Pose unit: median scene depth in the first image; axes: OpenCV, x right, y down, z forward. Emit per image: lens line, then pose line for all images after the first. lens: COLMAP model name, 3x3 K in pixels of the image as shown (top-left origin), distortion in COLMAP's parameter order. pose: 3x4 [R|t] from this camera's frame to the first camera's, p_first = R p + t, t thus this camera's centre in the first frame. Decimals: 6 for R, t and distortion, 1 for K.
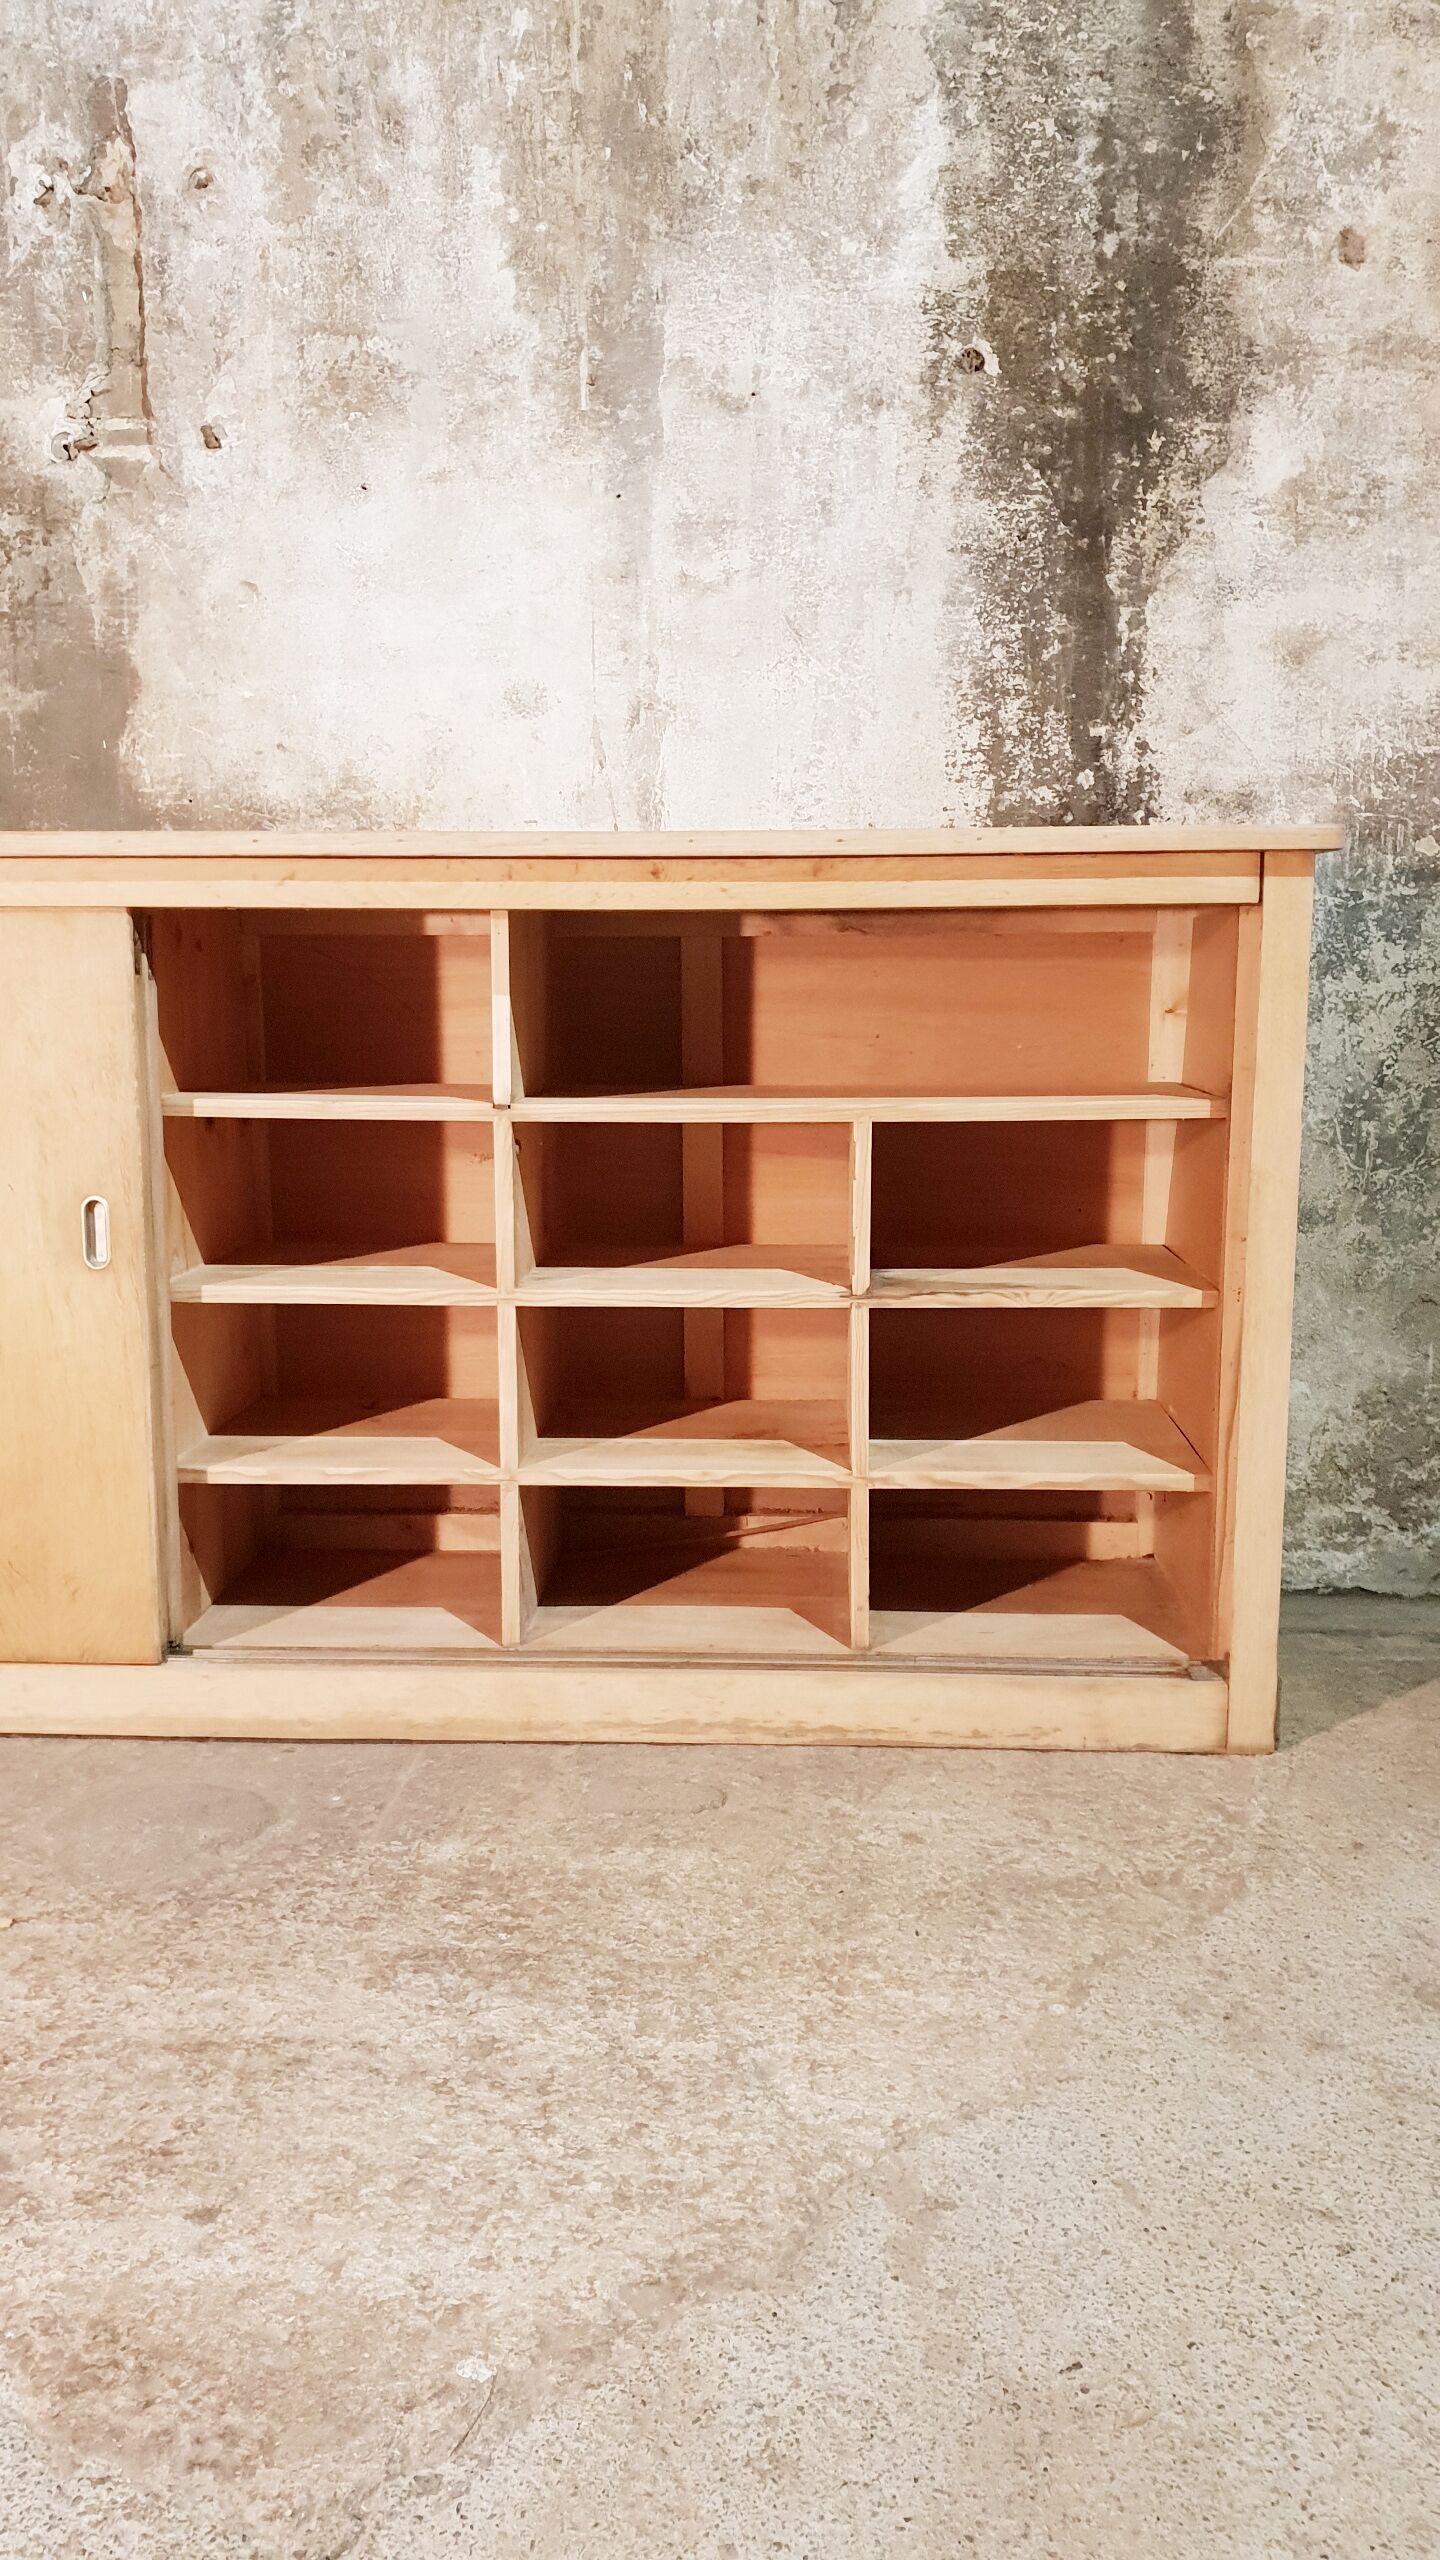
lens RADIAL K [[2003.0, 0, 726.7], [0, 2003.0, 1285.1], [0, 0, 1]] dist [-0.004681, 0.024242]
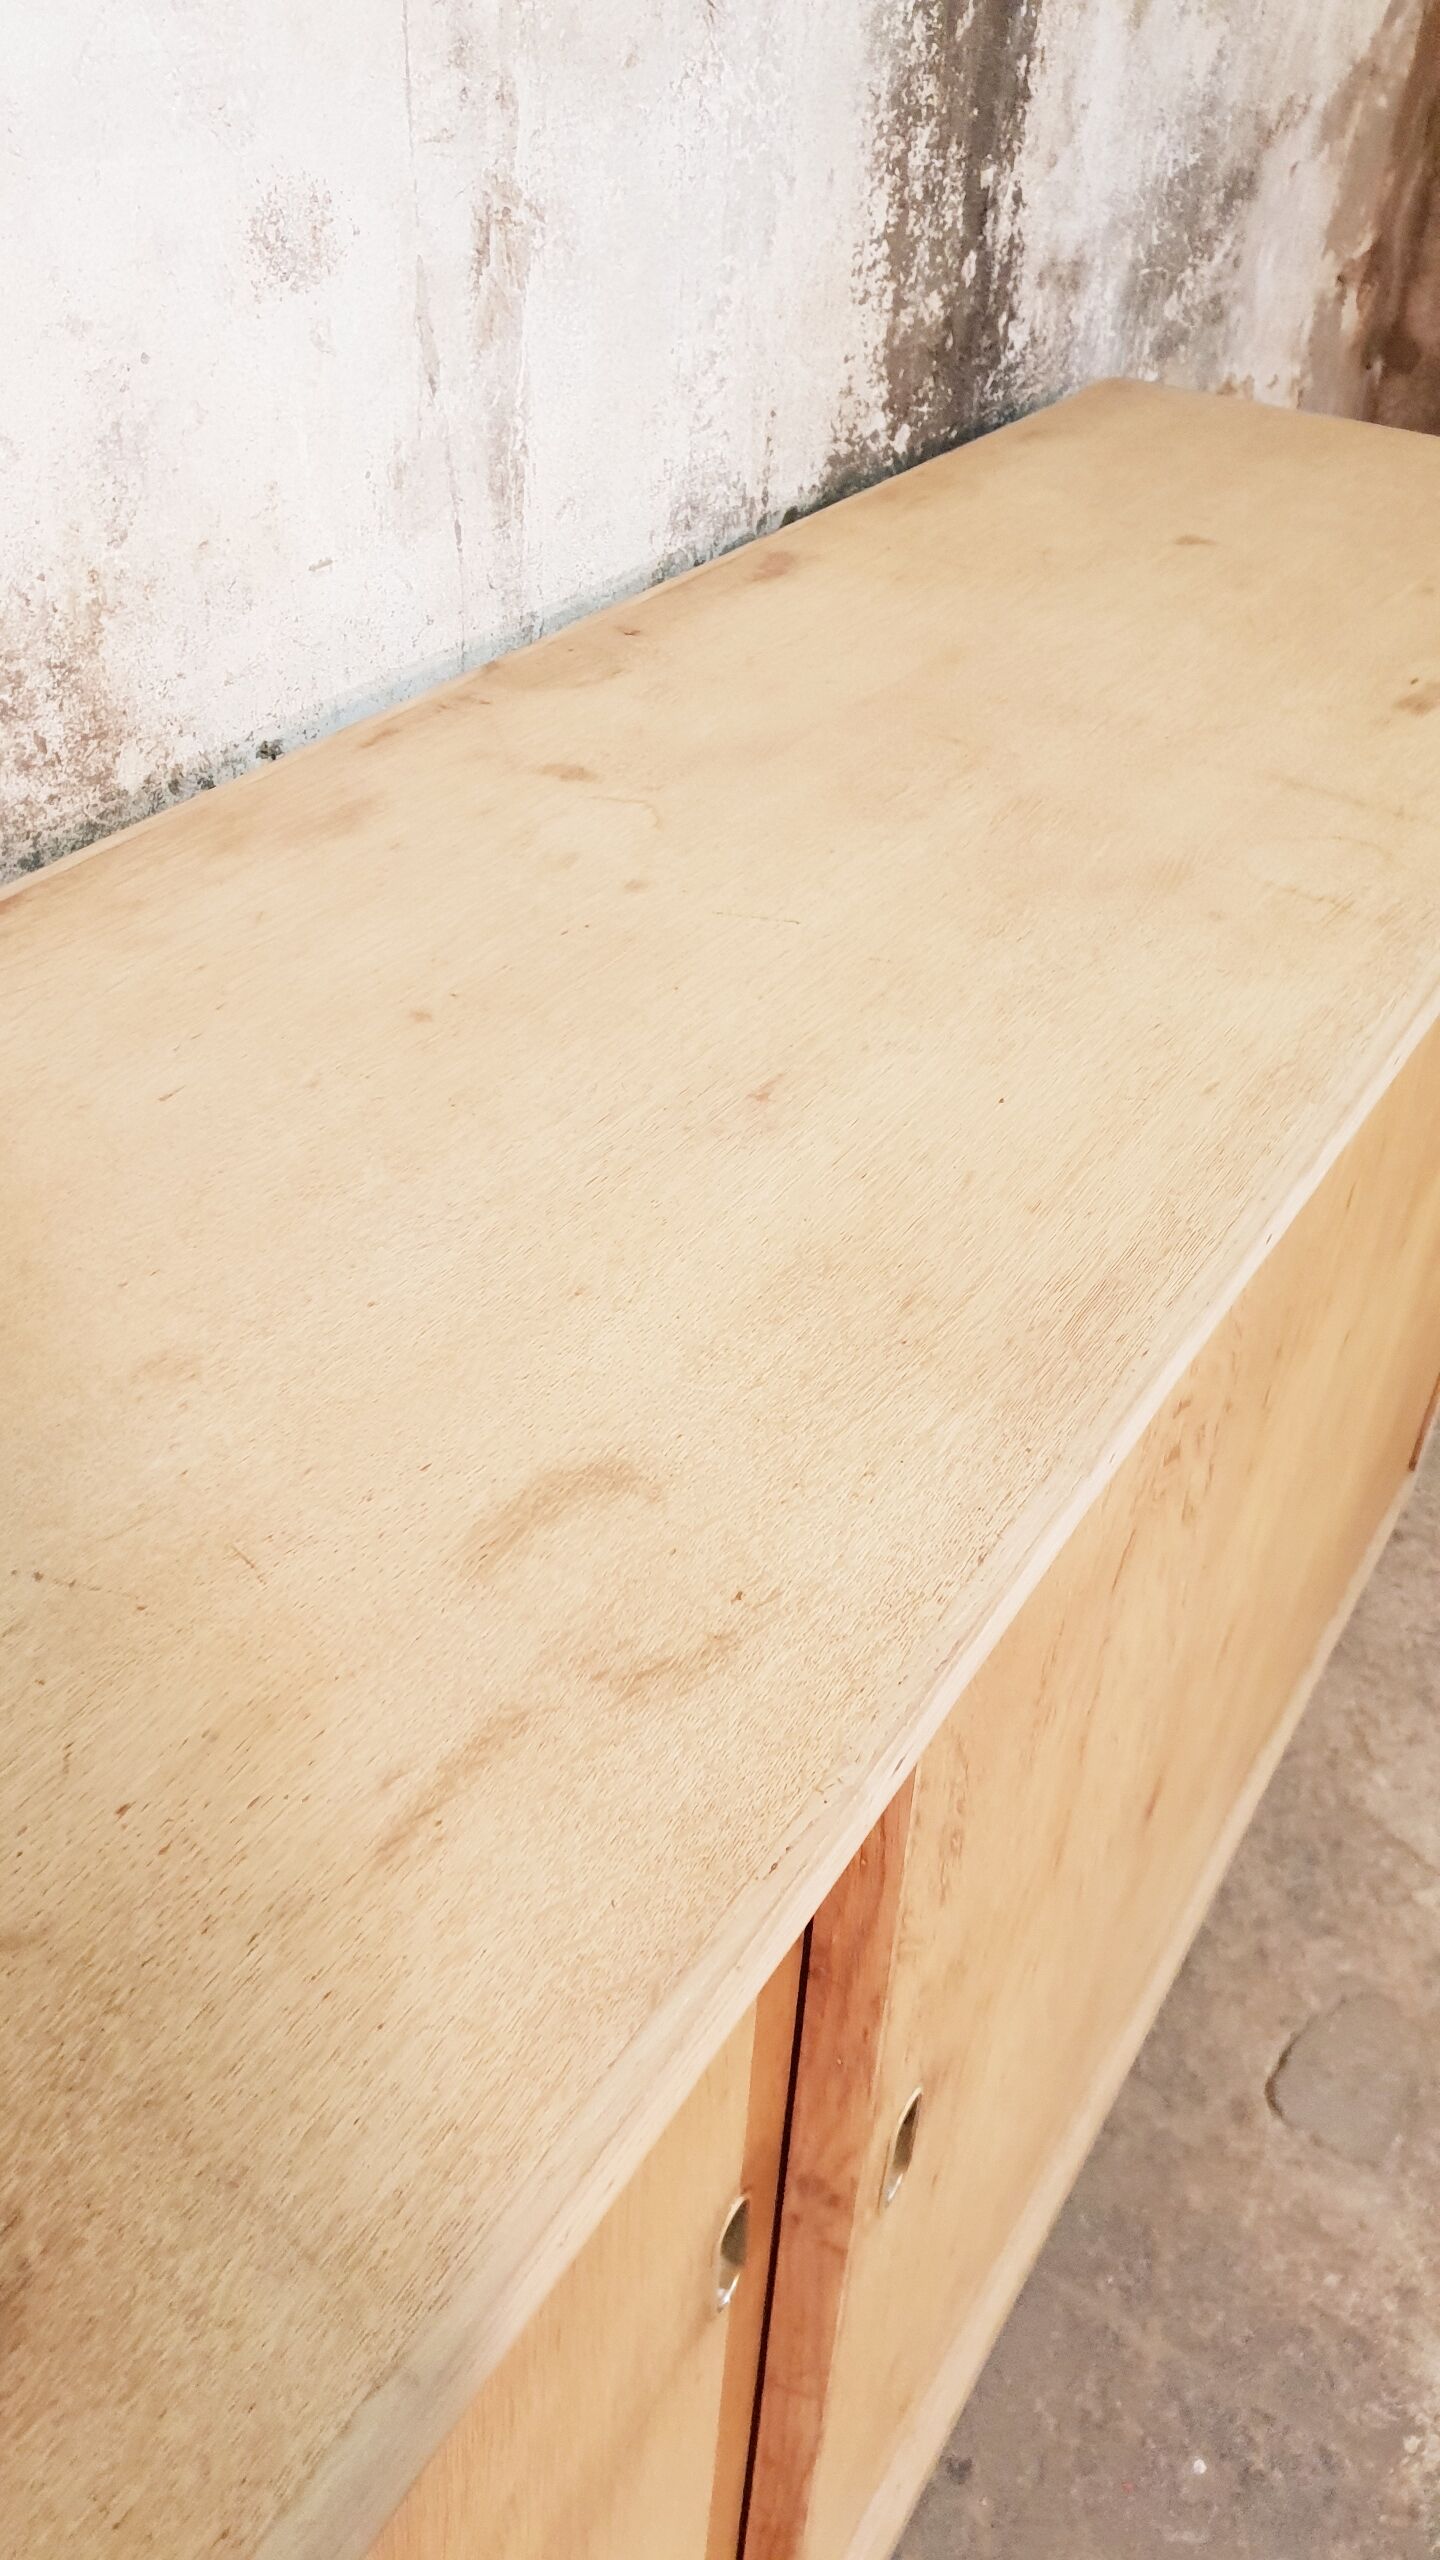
lens RADIAL K [[2003.0, 0, 745.3], [0, 2003.0, 1286.4], [0, 0, 1]] dist [-0.004681, 0.024242]
pose [[0.479972, -0.509813, 0.713945, -0.422911], [0.089817, 0.838093, 0.538082, -0.326339], [-0.872674, -0.194139, 0.448051, 0.741944]]
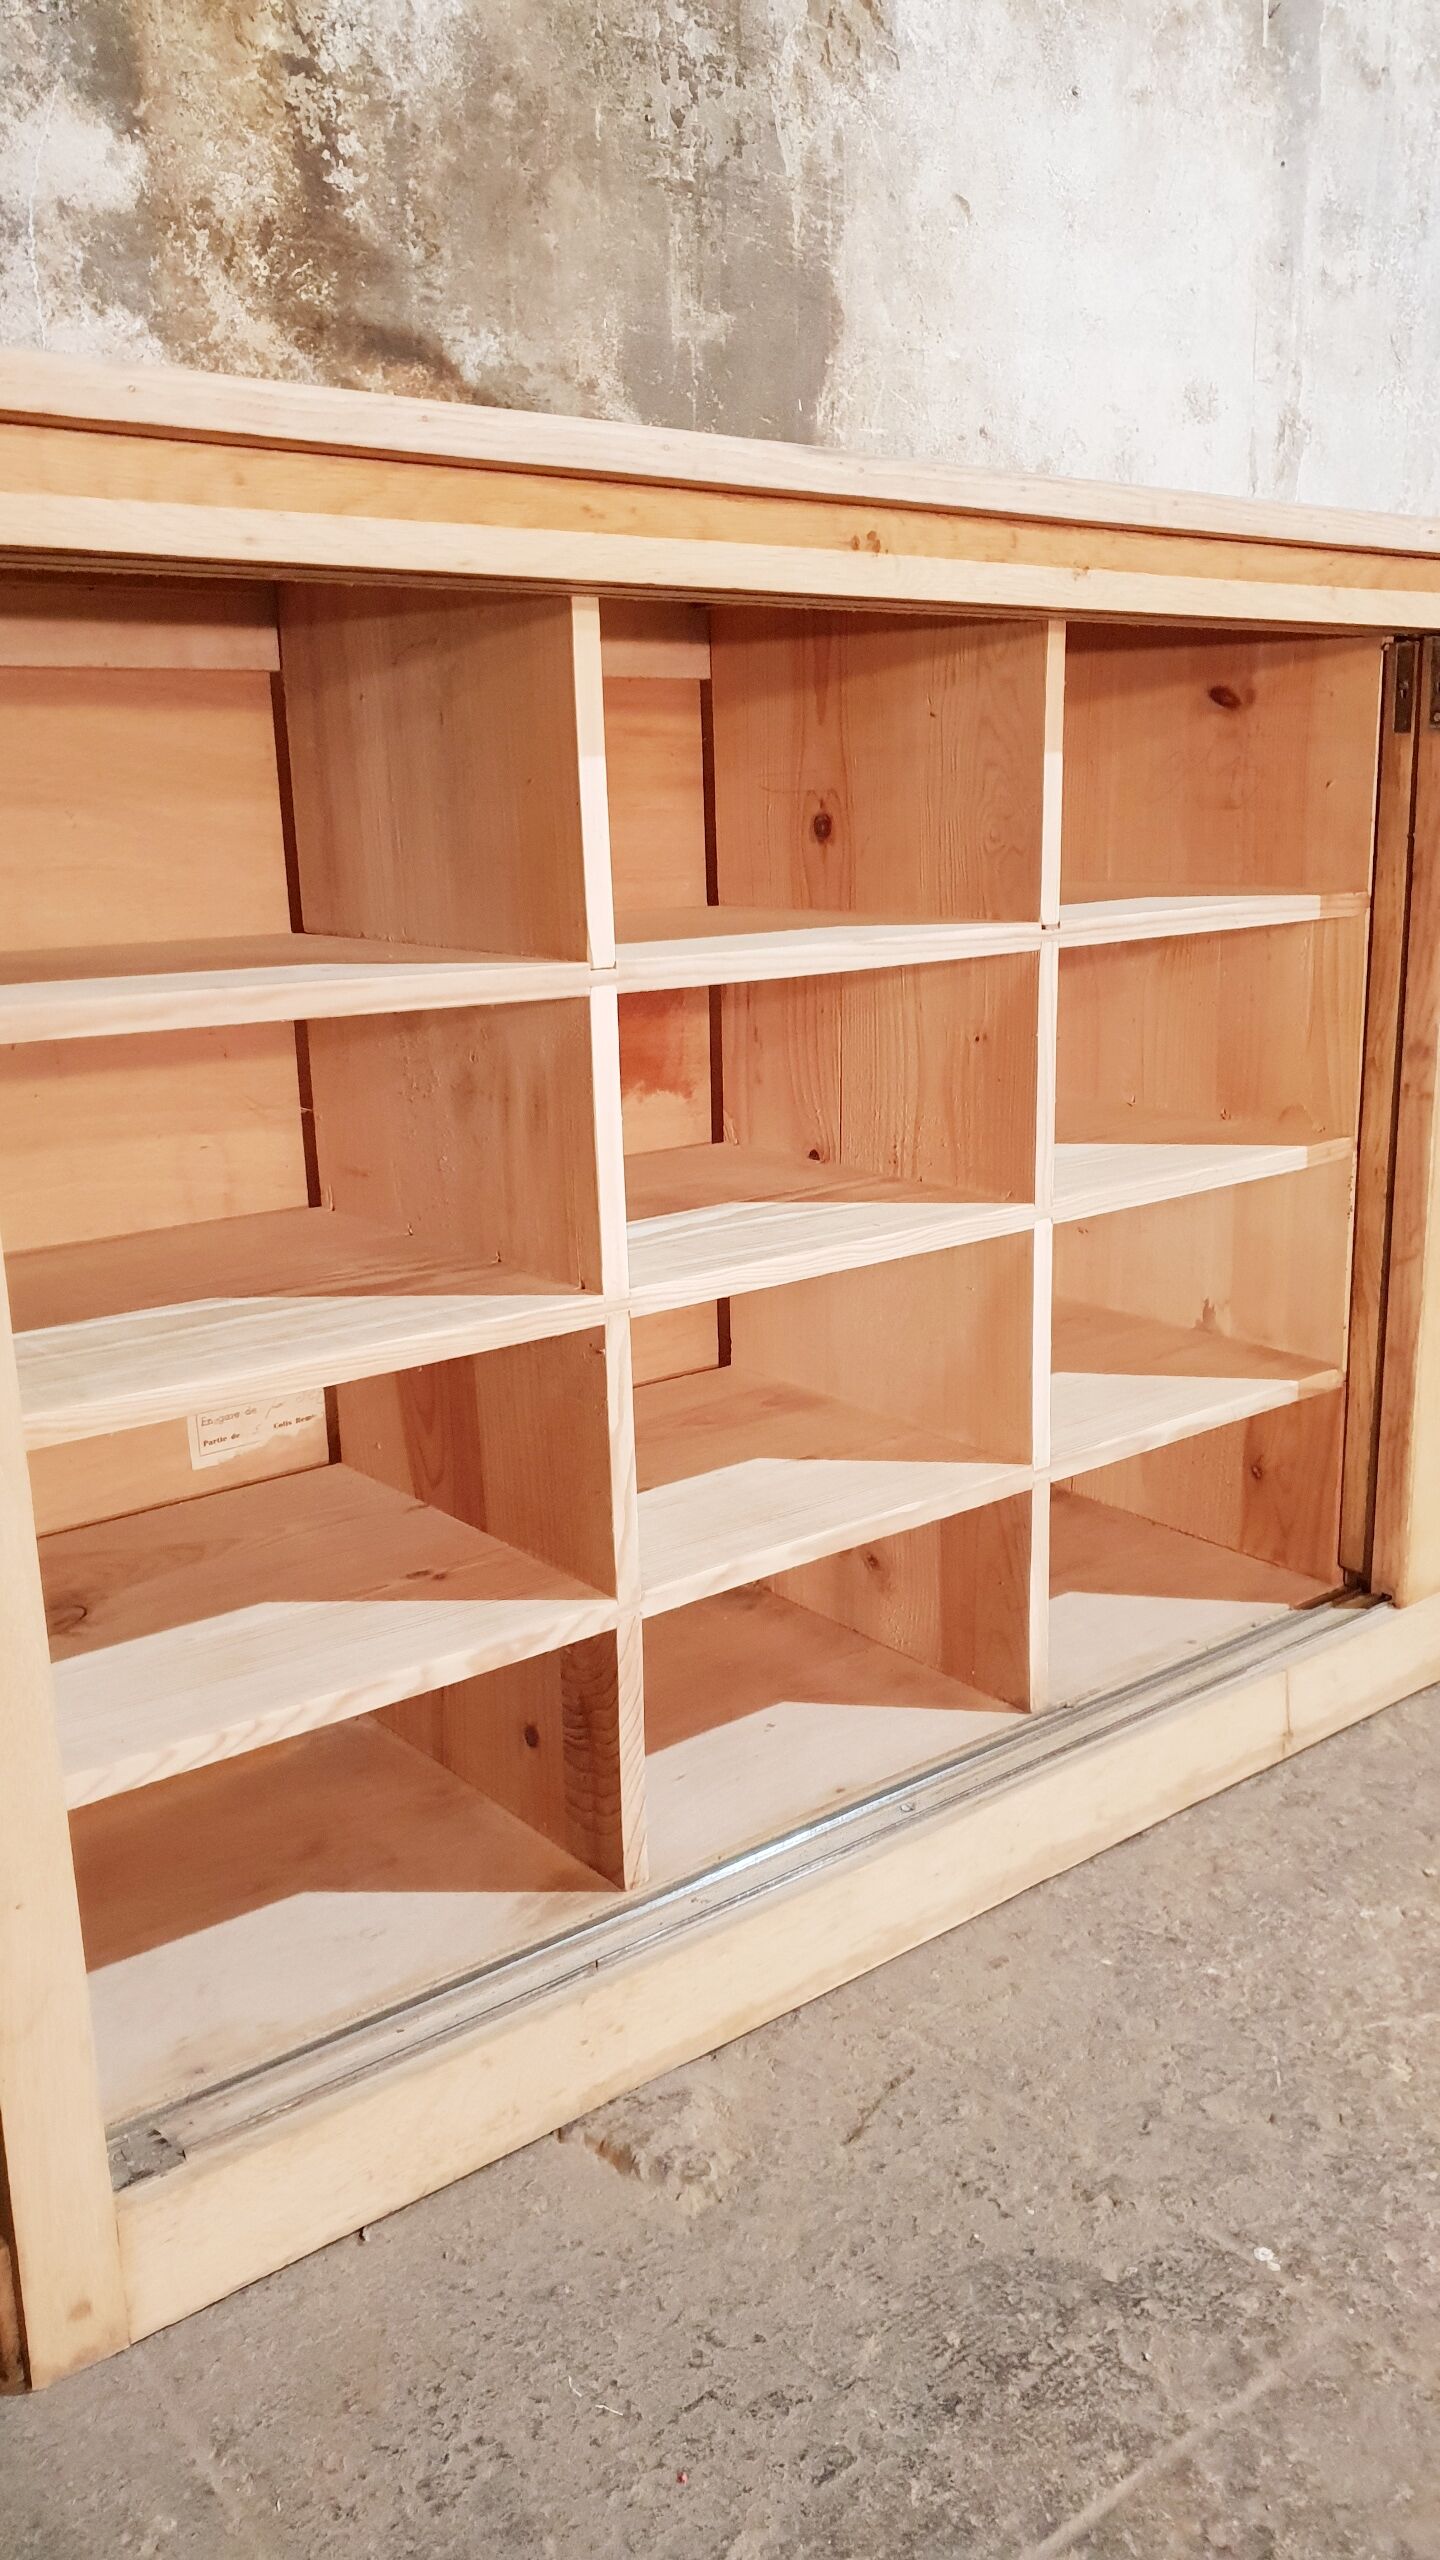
lens RADIAL K [[2003.0, 0, 736.0], [0, 2003.0, 1273.8], [0, 0, 1]] dist [-0.004681, 0.024242]
pose [[0.747846, -0.174185, 0.640614, -0.855008], [0.124580, 0.984644, 0.122293, -0.062421], [-0.652079, -0.011648, 0.758062, 0.498868]]
